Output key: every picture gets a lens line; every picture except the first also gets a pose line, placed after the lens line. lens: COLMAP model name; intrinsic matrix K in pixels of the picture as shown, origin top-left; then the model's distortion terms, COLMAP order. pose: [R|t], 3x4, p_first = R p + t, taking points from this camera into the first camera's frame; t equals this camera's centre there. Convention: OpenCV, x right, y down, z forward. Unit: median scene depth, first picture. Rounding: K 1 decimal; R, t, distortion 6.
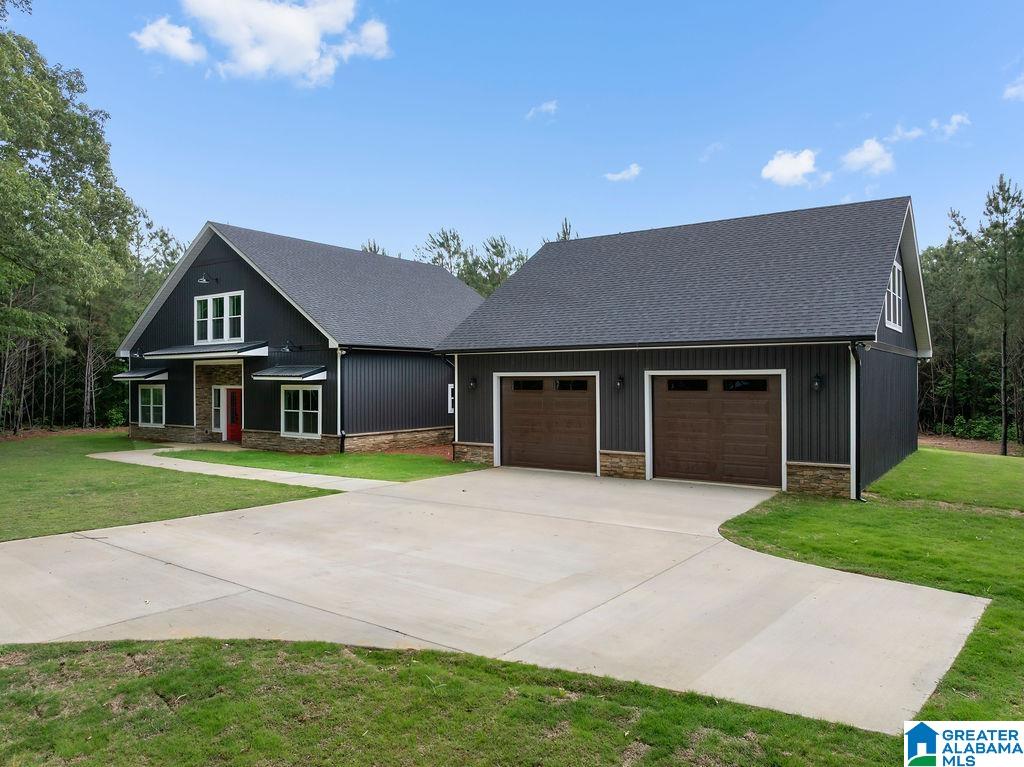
lens RADIAL K [[708.5, 0, 512.0], [0, 708.5, 383.5], [0, 0, 1]] dist [0.007029, 0.004043]
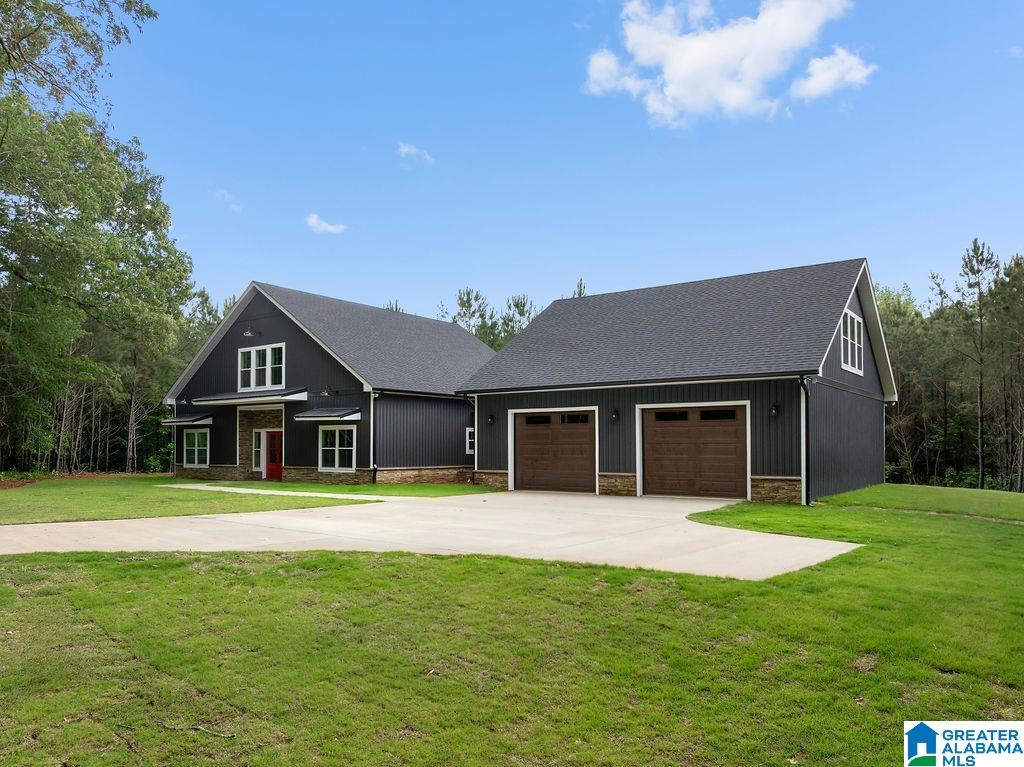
lens RADIAL K [[714.4, 0, 512.5], [0, 714.4, 436.9], [0, 0, 1]] dist [0.027022, -0.001142]
pose [[0.999908, 0.003892, -0.013012, -0.003092], [-0.004104, 0.999858, -0.016318, 0.037835], [0.012947, 0.016370, 0.999782, -0.137254]]
